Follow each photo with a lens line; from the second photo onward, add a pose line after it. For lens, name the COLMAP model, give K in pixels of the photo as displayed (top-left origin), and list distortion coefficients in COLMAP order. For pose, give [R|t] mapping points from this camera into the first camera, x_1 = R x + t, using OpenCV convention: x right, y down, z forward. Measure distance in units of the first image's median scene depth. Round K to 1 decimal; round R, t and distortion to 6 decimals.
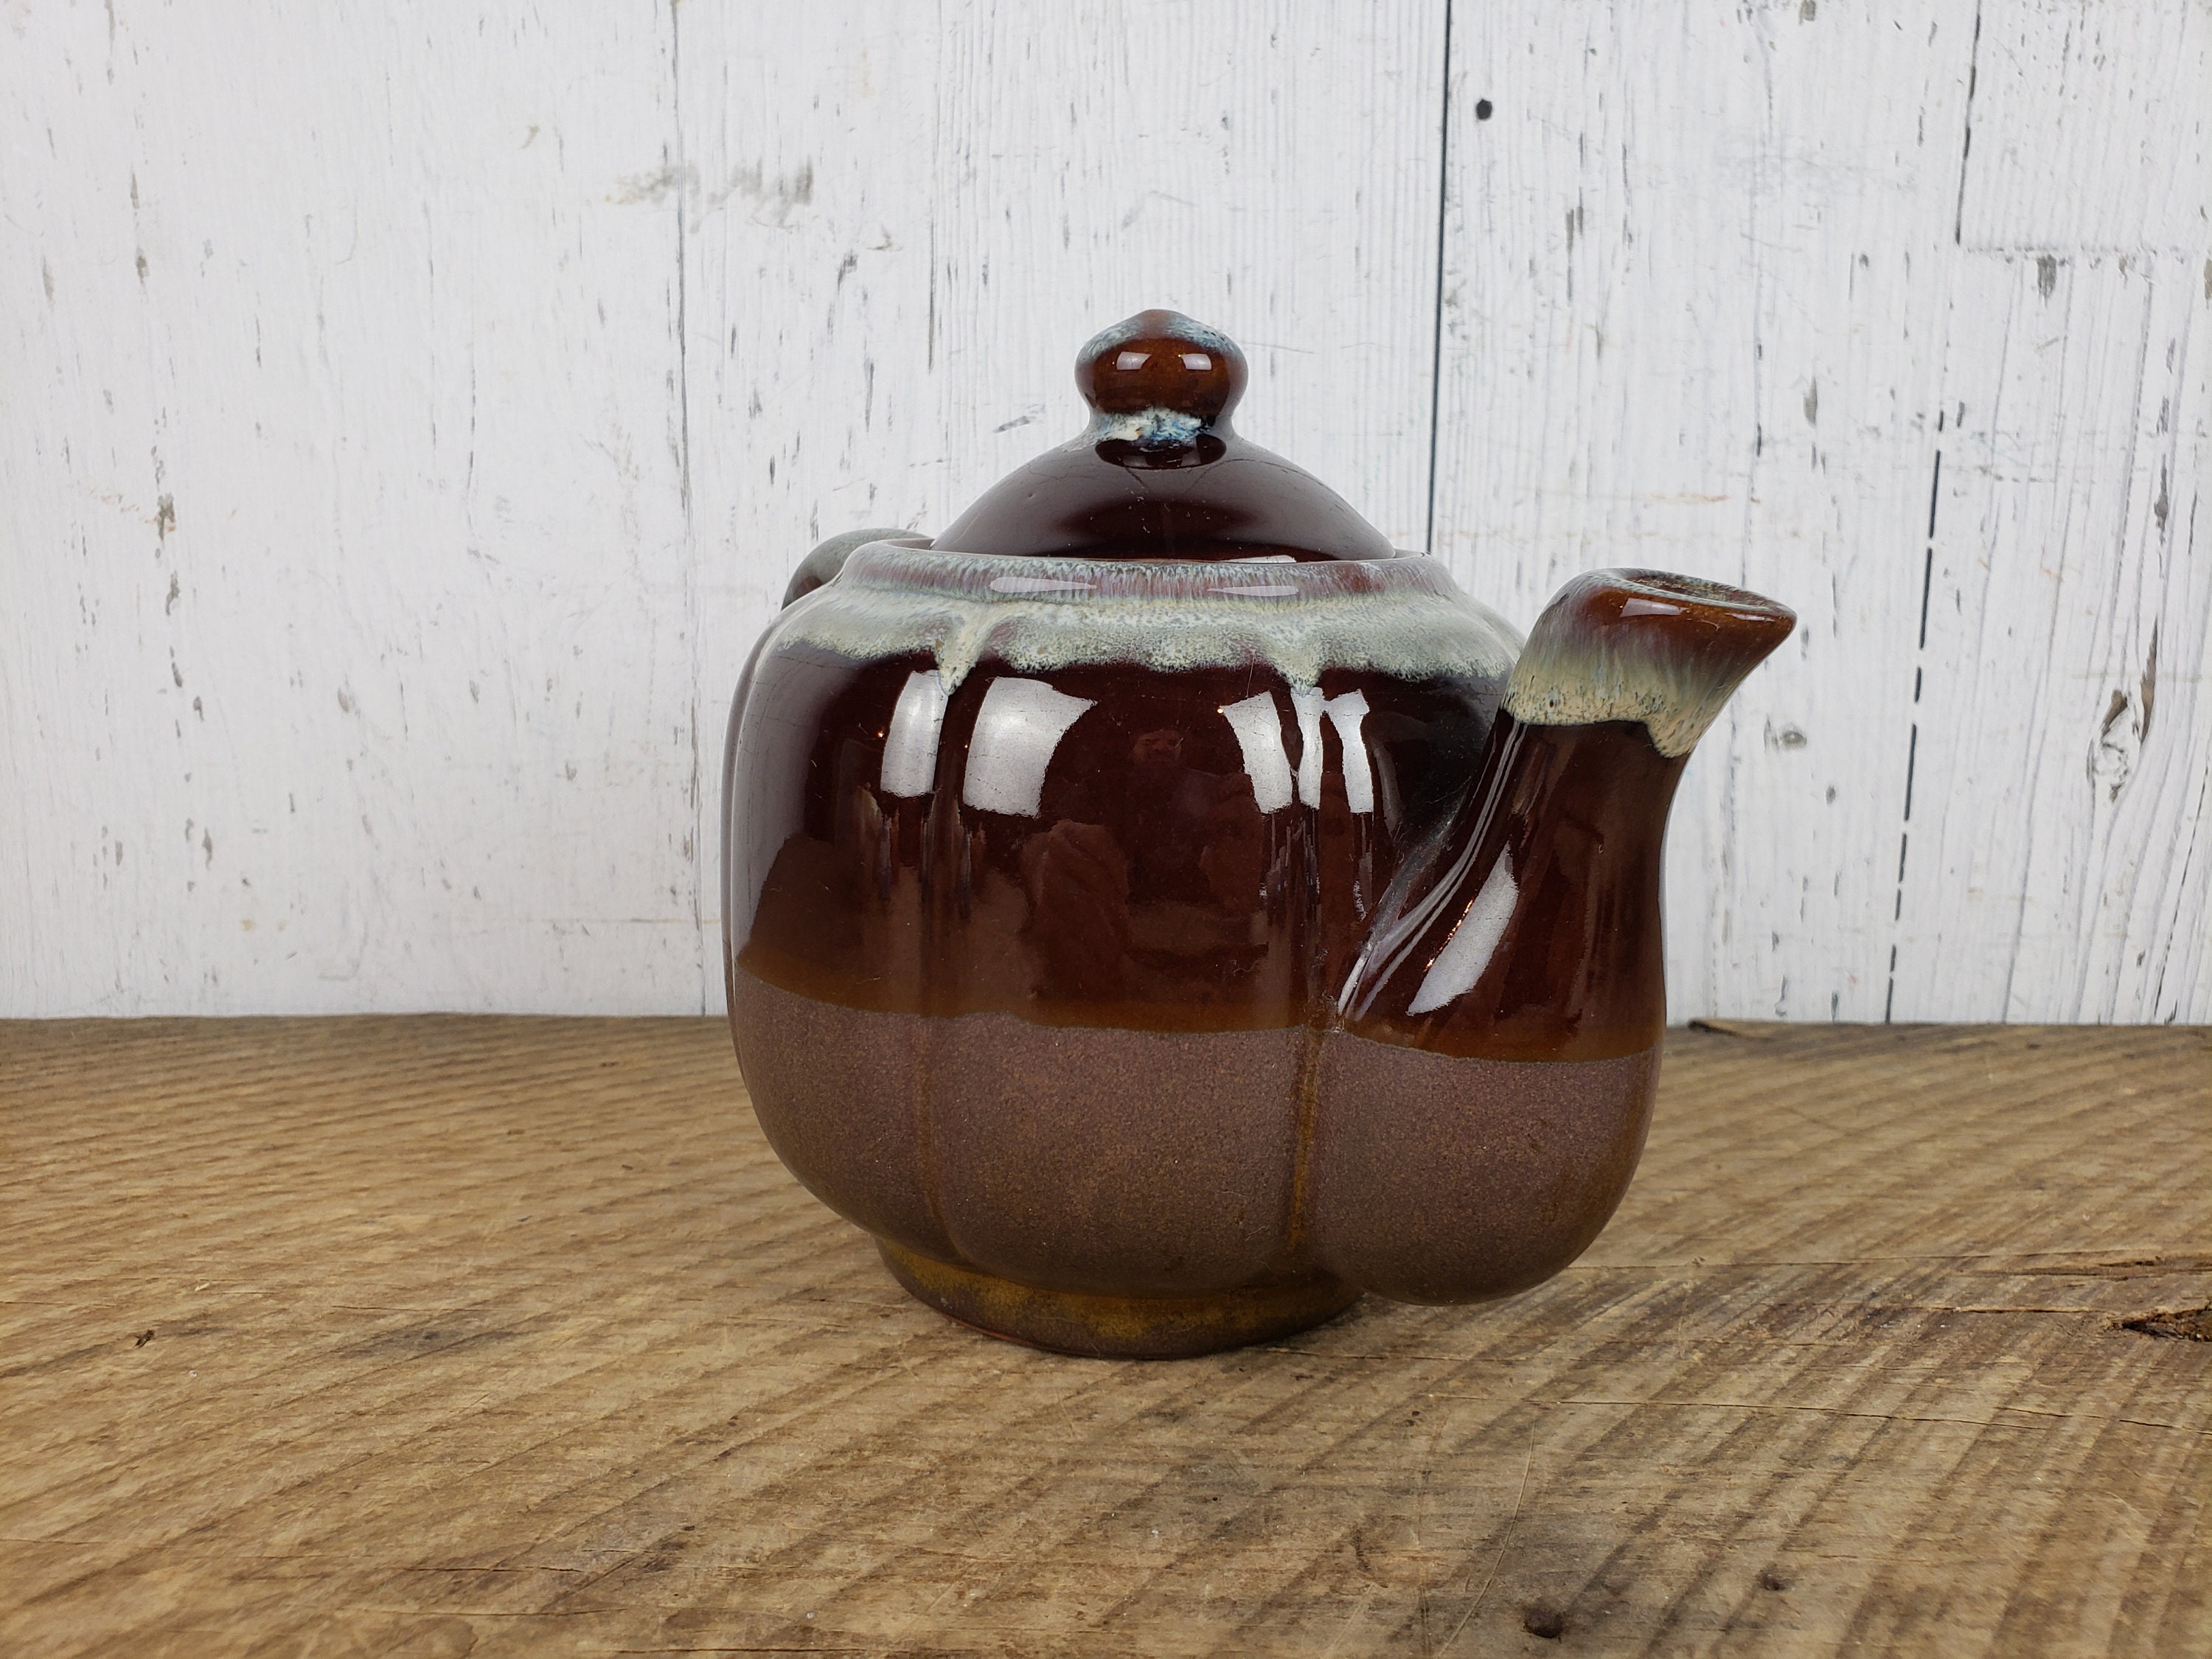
lens RADIAL K [[1640.3, 0, 1106.0], [0, 1640.3, 829.5], [0, 0, 1]] dist [-0.105174, 0.140088]
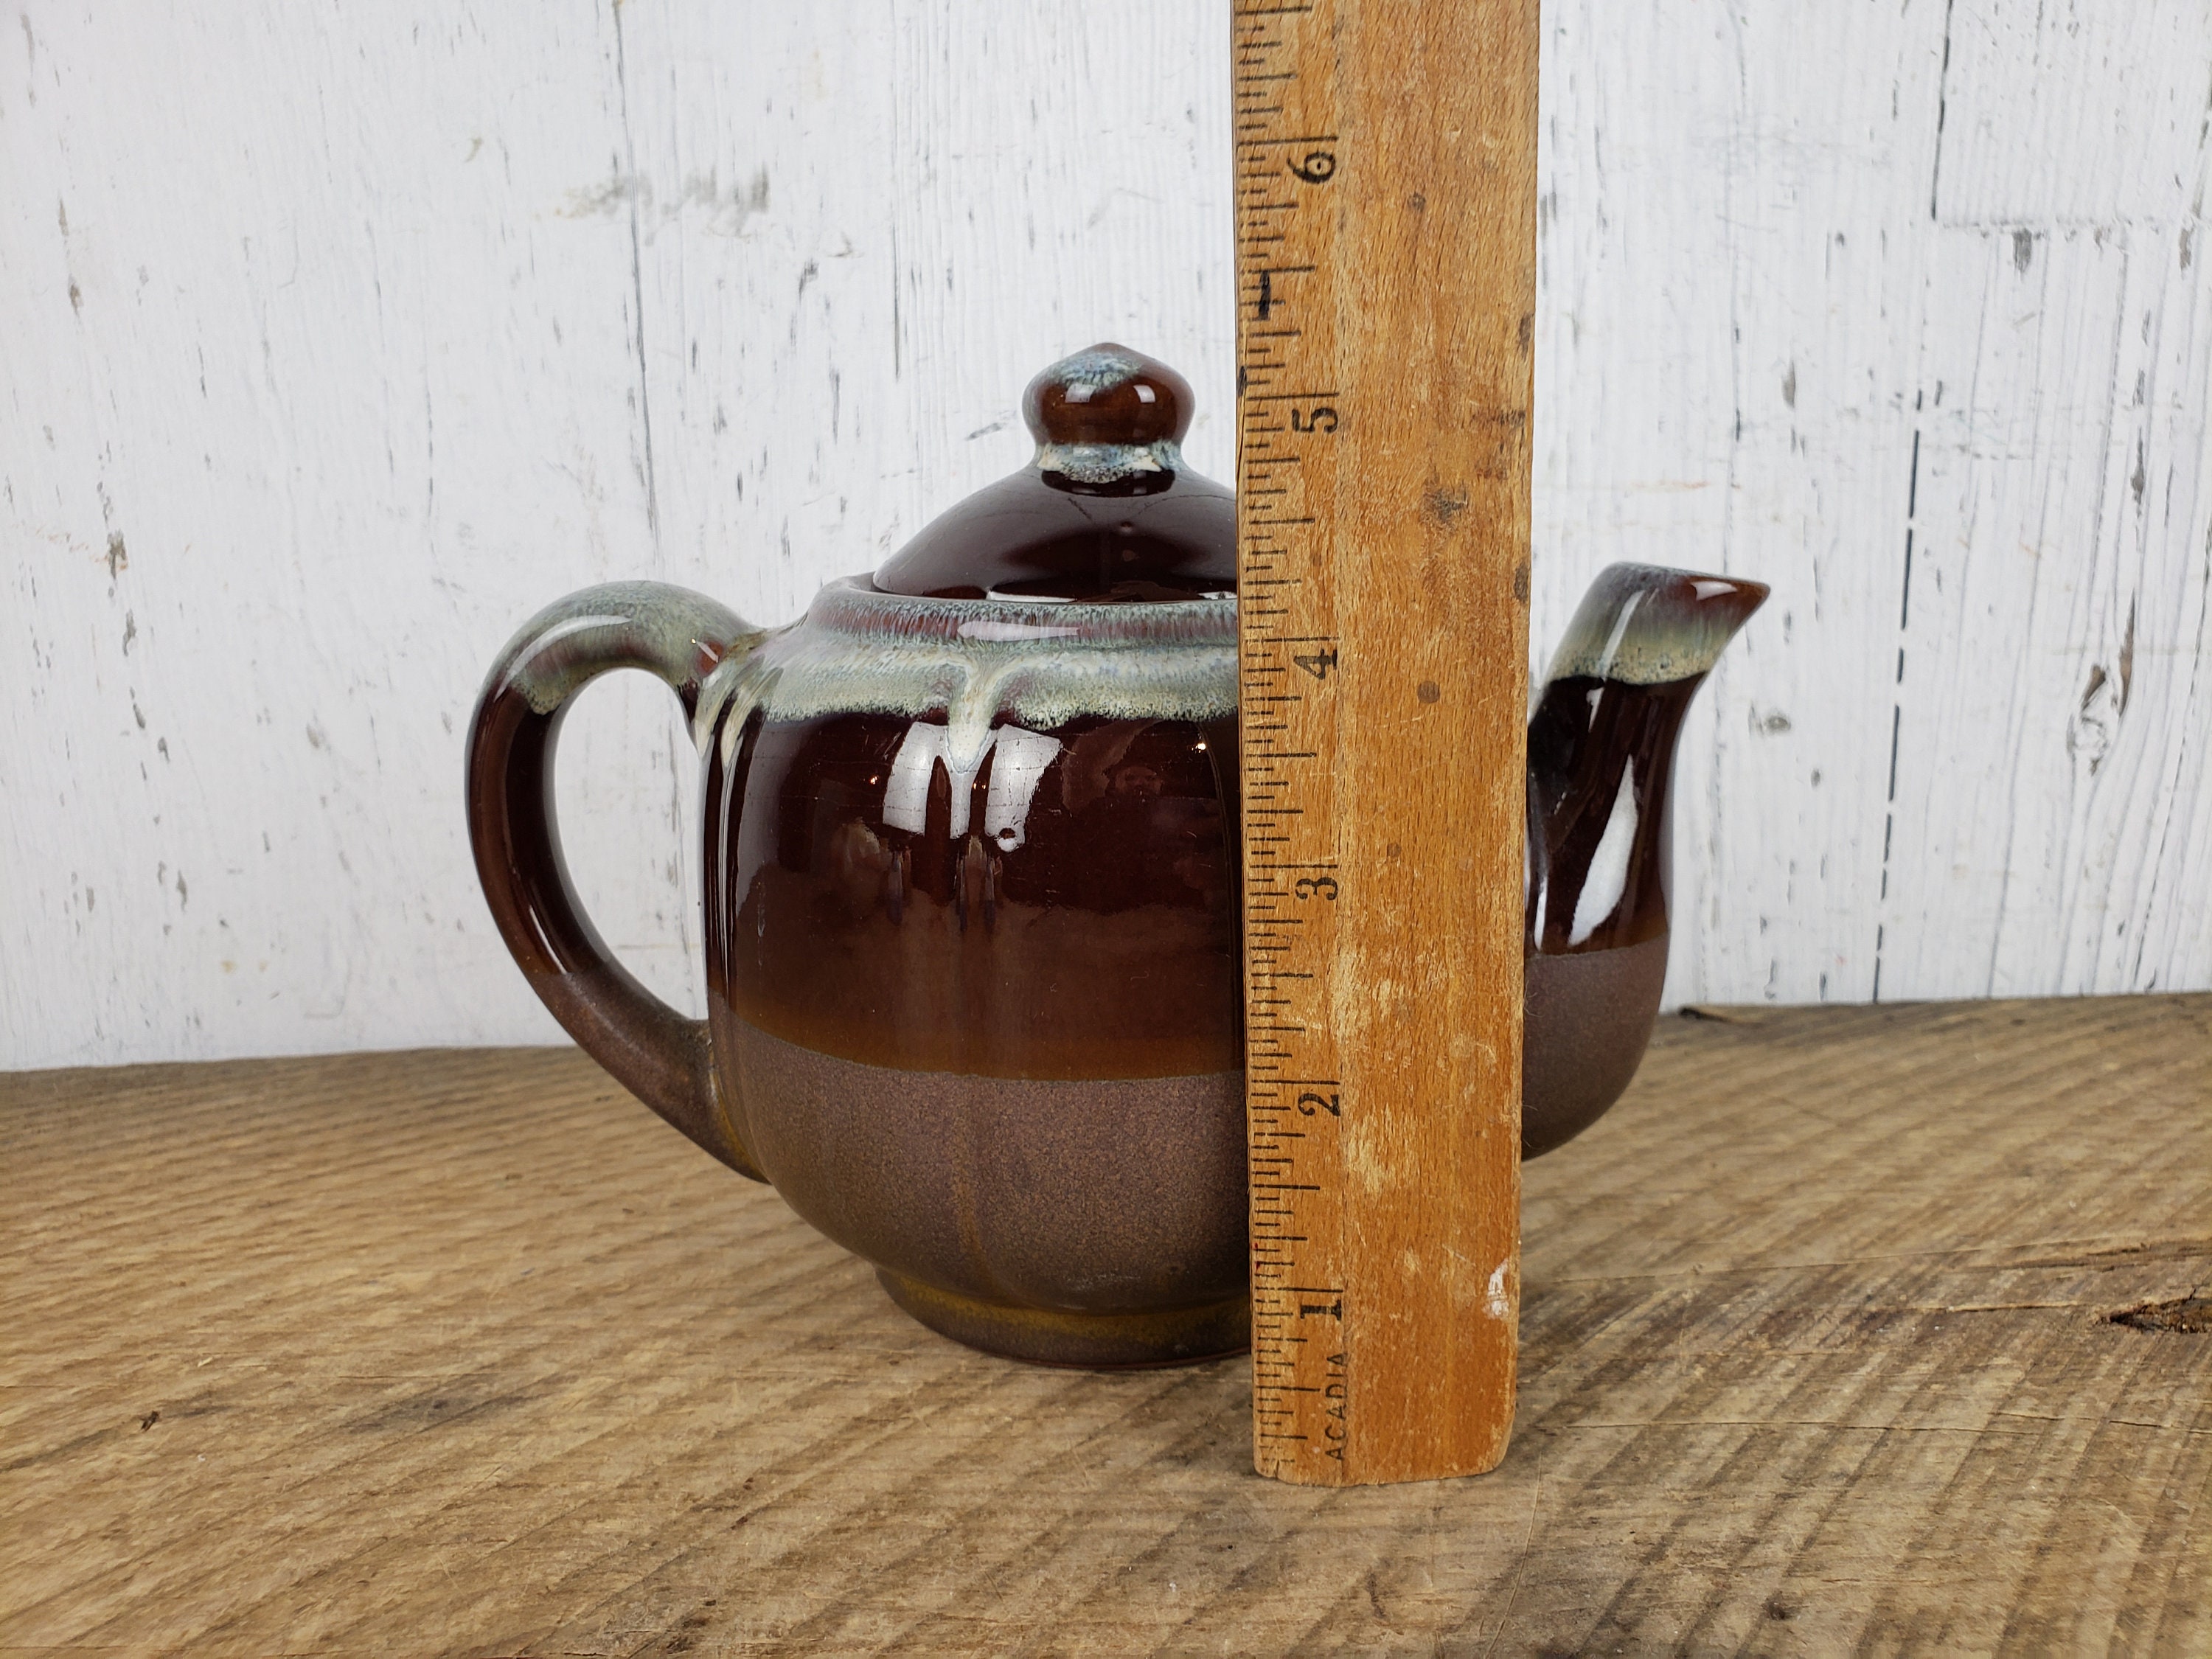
lens RADIAL K [[1646.7, 0, 1124.5], [0, 1646.7, 856.1], [0, 0, 1]] dist [-0.113214, 0.148810]
pose [[0.999120, -0.036680, 0.020343, -0.002778], [0.035739, 0.998354, 0.044860, -0.052057], [-0.021955, -0.044093, 0.998786, 0.006028]]
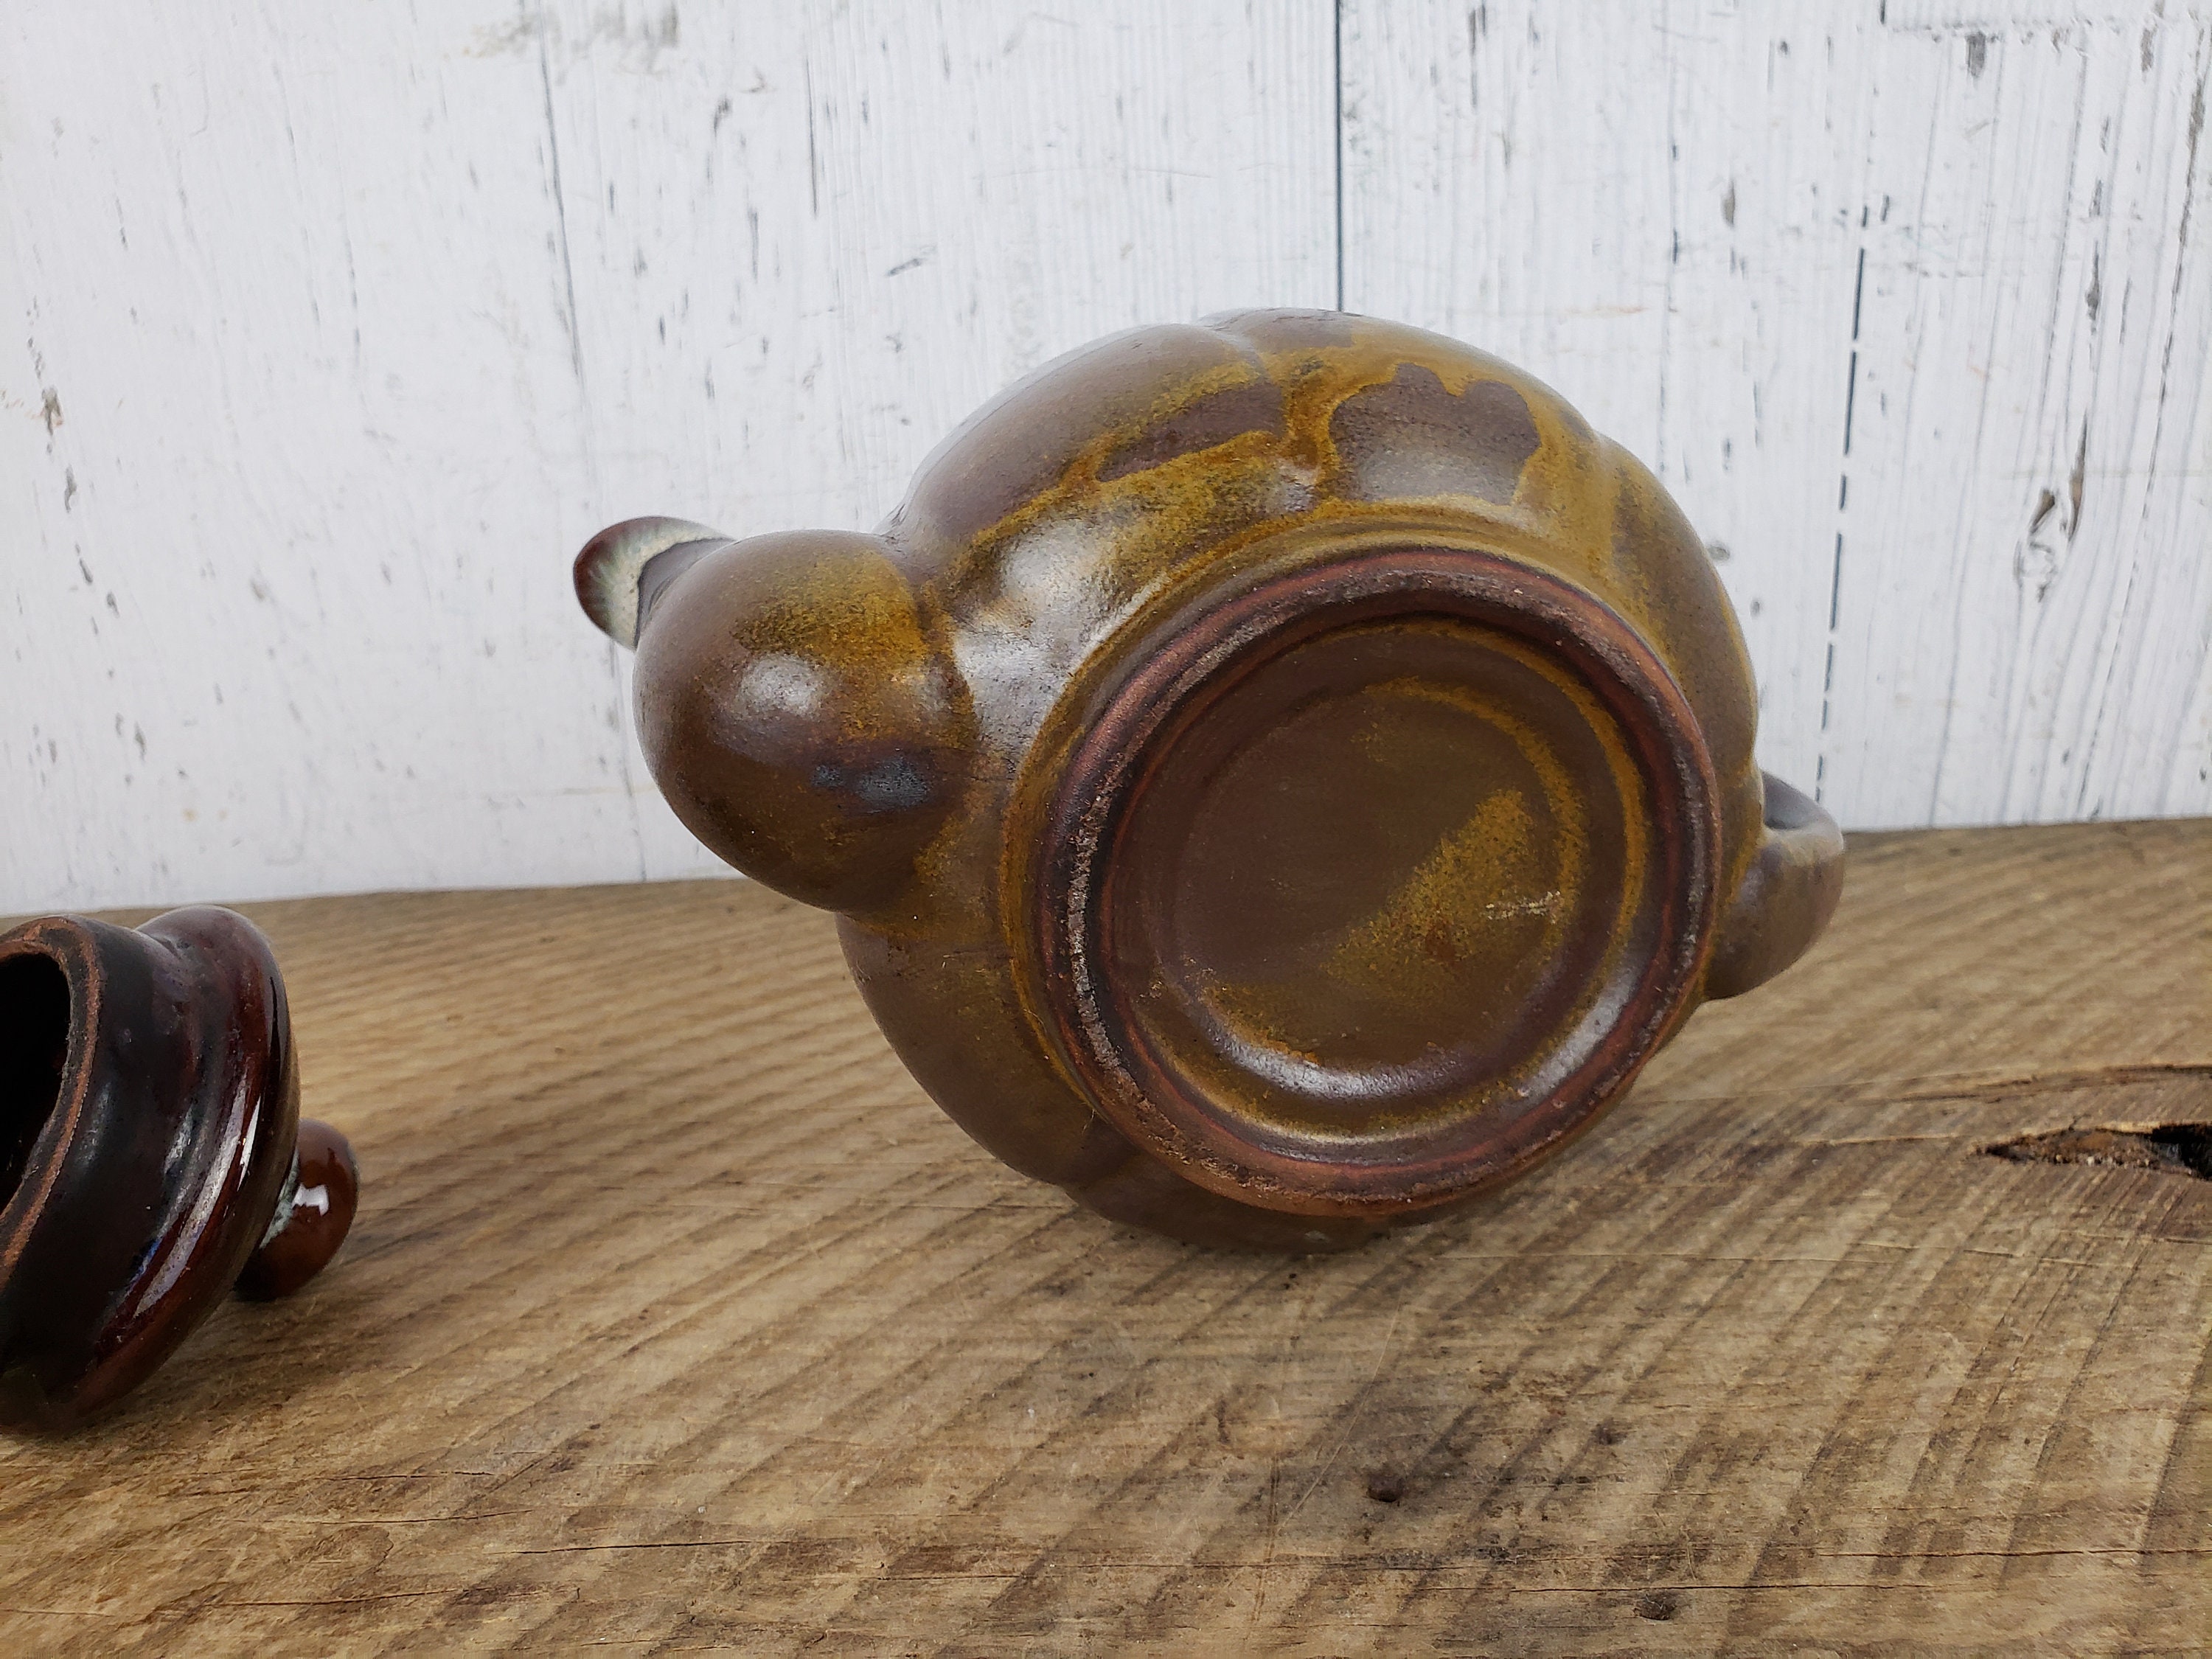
lens RADIAL K [[1642.2, 0, 1101.4], [0, 1642.2, 807.1], [0, 0, 1]] dist [-0.086988, 0.102075]
pose [[0.998744, -0.048783, -0.011442, 0.082835], [0.049825, 0.991056, 0.123795, -0.067549], [0.005301, -0.124209, 0.992242, -0.007091]]
